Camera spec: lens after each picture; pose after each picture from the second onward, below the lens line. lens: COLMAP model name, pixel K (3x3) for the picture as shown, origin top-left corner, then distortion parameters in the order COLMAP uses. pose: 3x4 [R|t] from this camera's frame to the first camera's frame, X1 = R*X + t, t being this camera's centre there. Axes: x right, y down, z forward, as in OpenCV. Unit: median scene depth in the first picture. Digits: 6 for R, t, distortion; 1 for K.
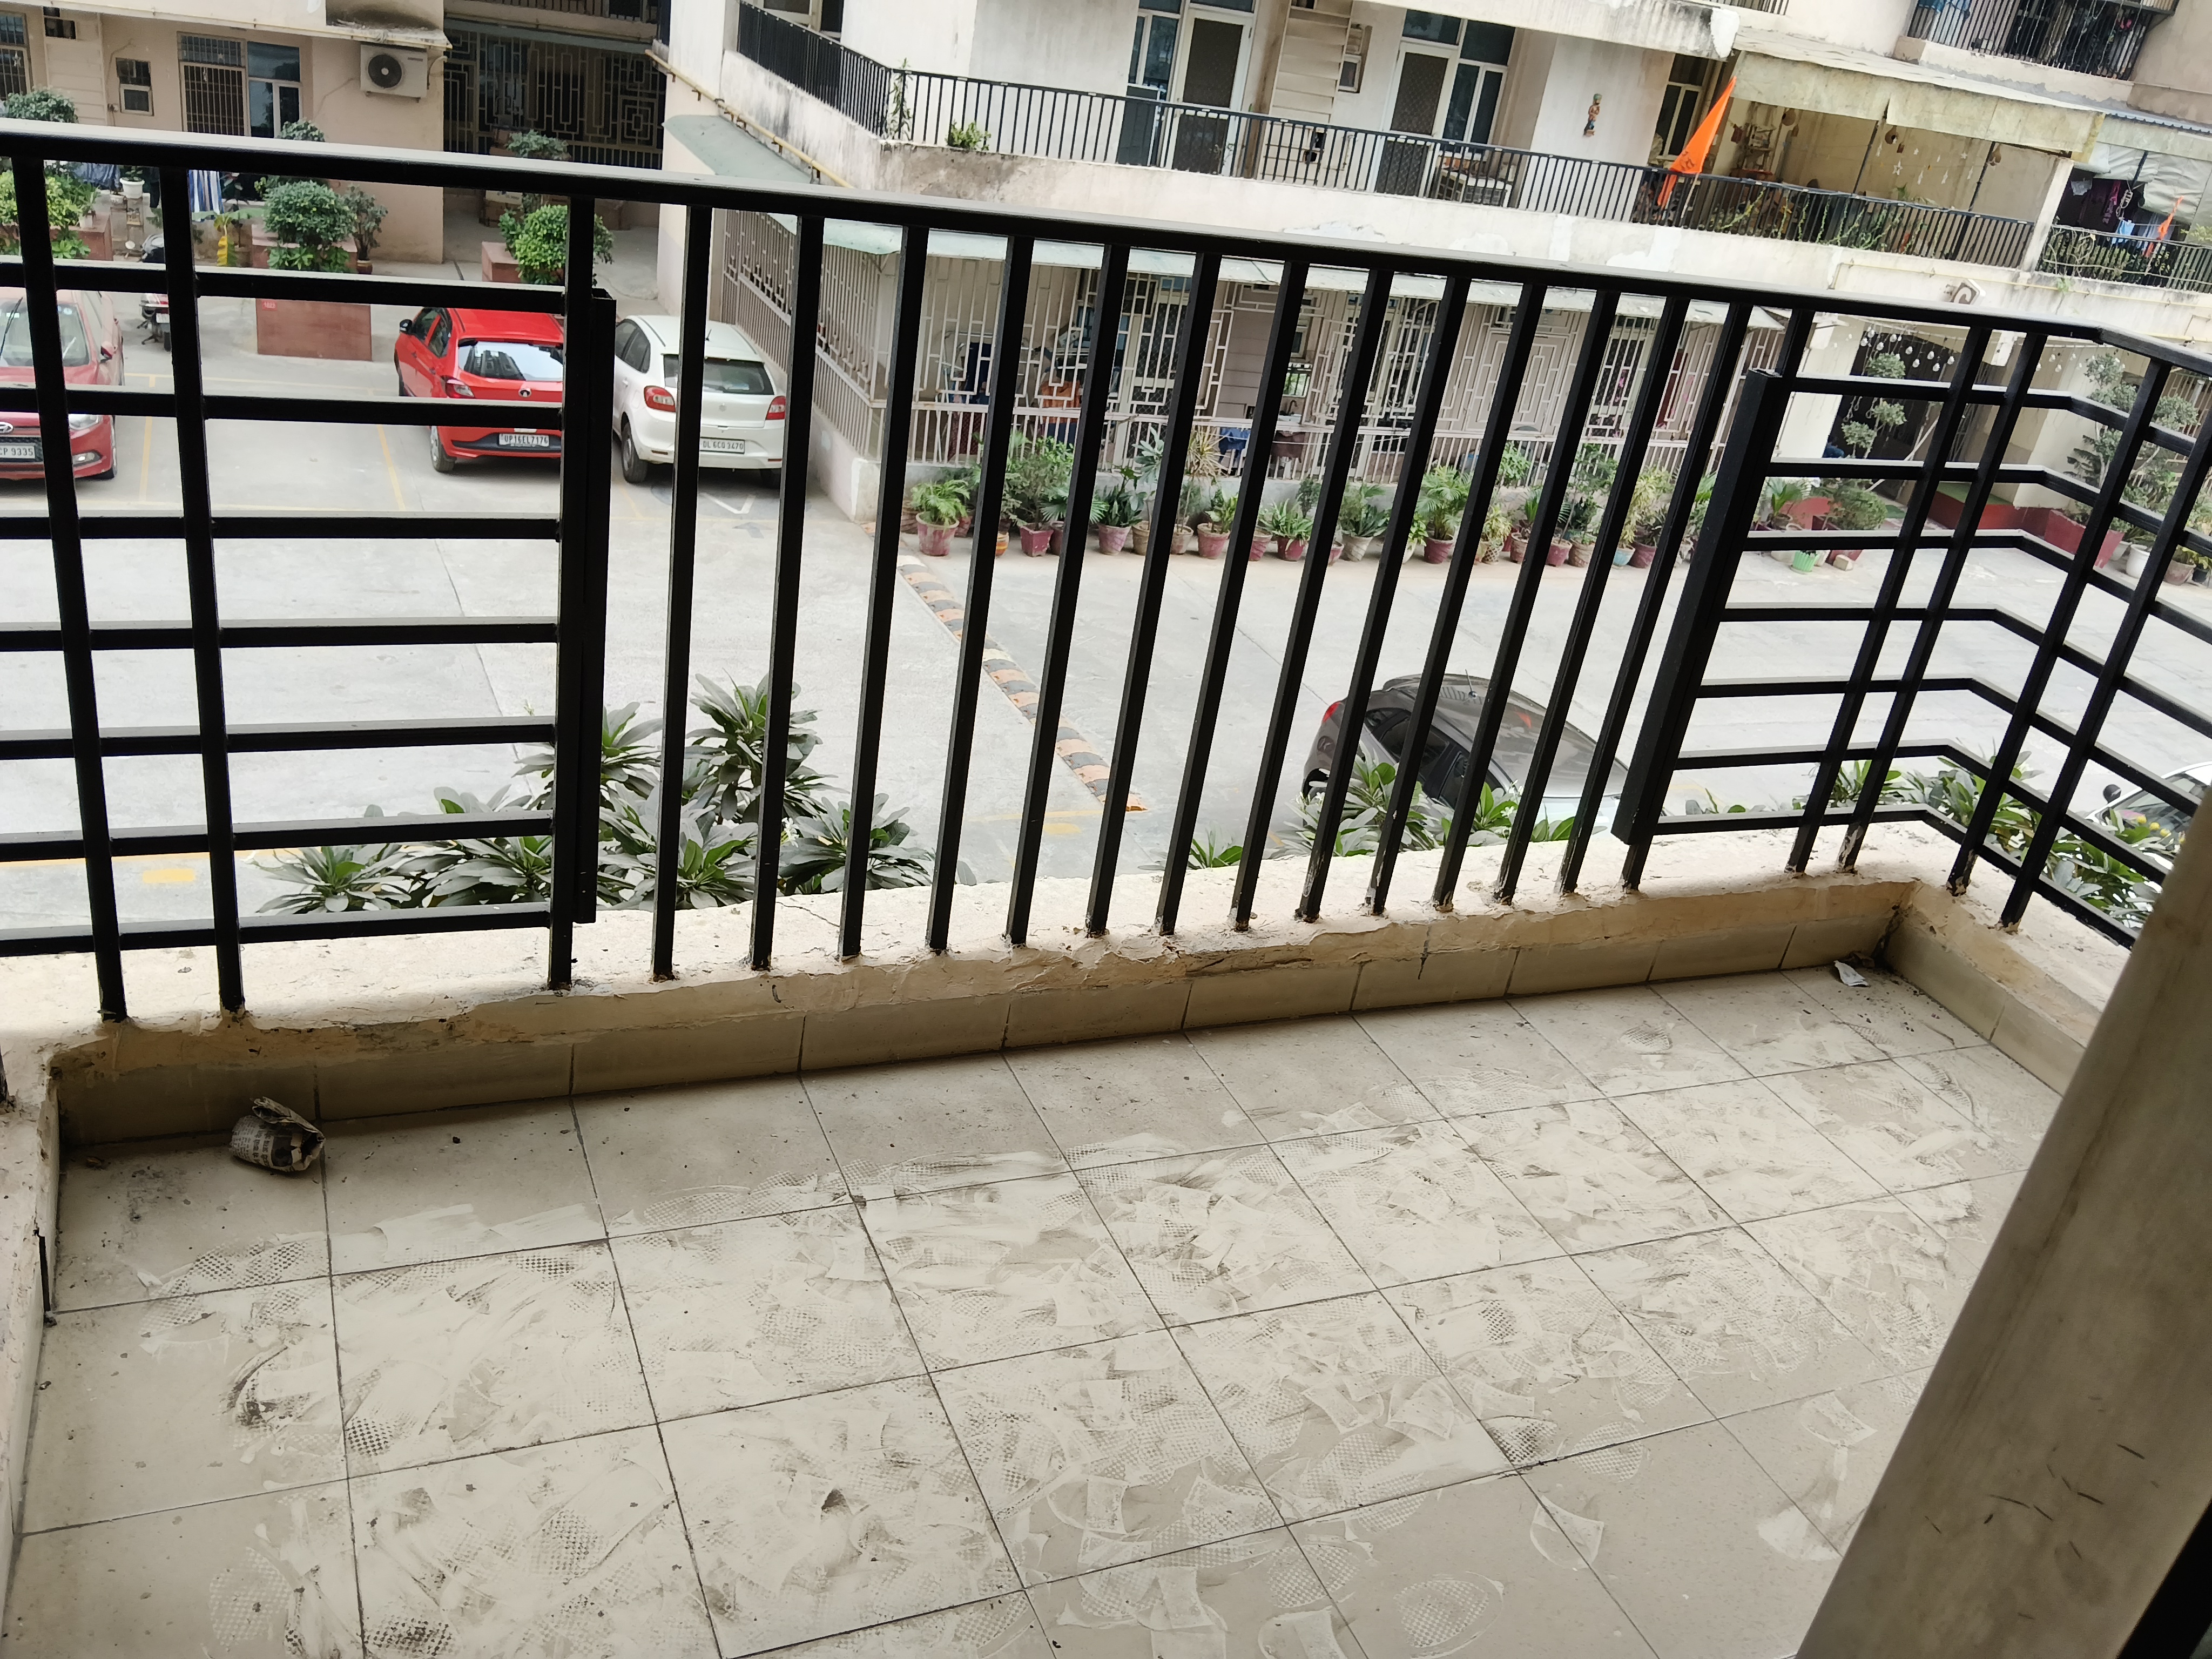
lens RADIAL K [[1824.9, 0, 1106.0], [0, 1824.9, 829.5], [0, 0, 1]] dist [-0.006526, -0.006919]
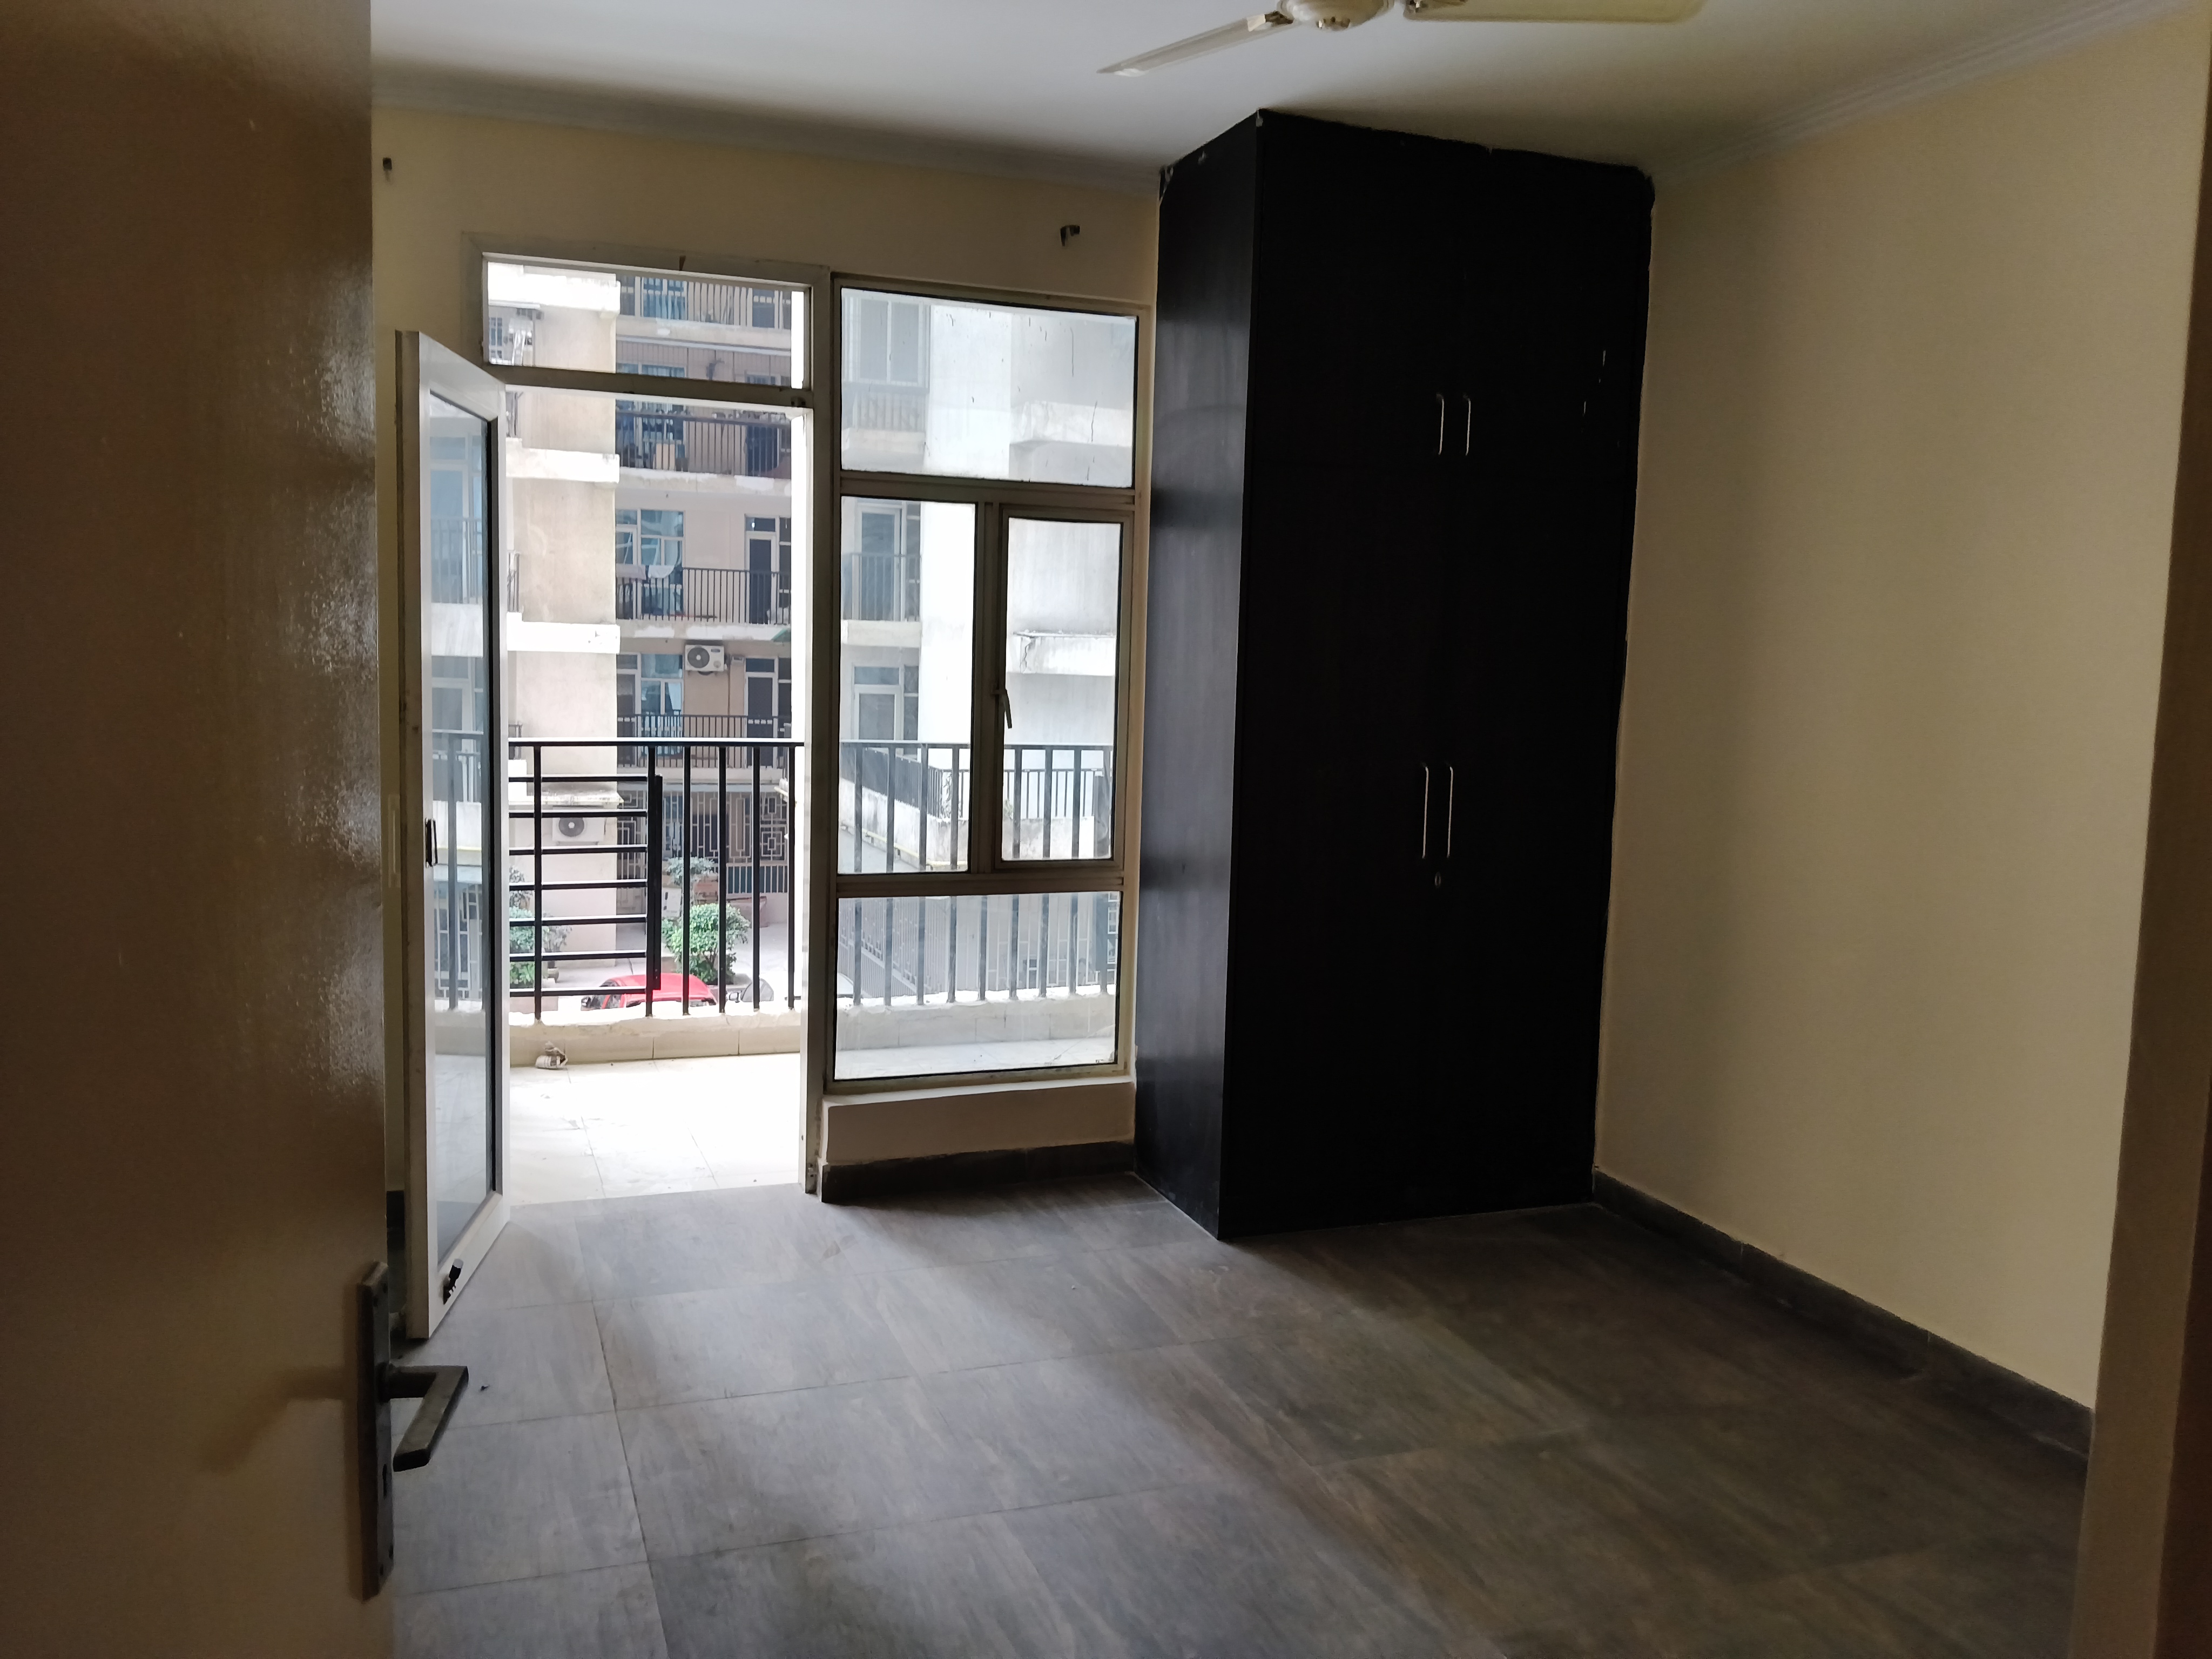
lens RADIAL K [[1824.9, 0, 1106.0], [0, 1824.9, 829.5], [0, 0, 1]] dist [-0.006526, -0.006919]
pose [[0.990773, -0.119588, -0.063773, 0.574781], [0.088716, 0.927988, -0.361896, 0.846975], [0.102459, 0.352899, 0.930035, -1.541416]]
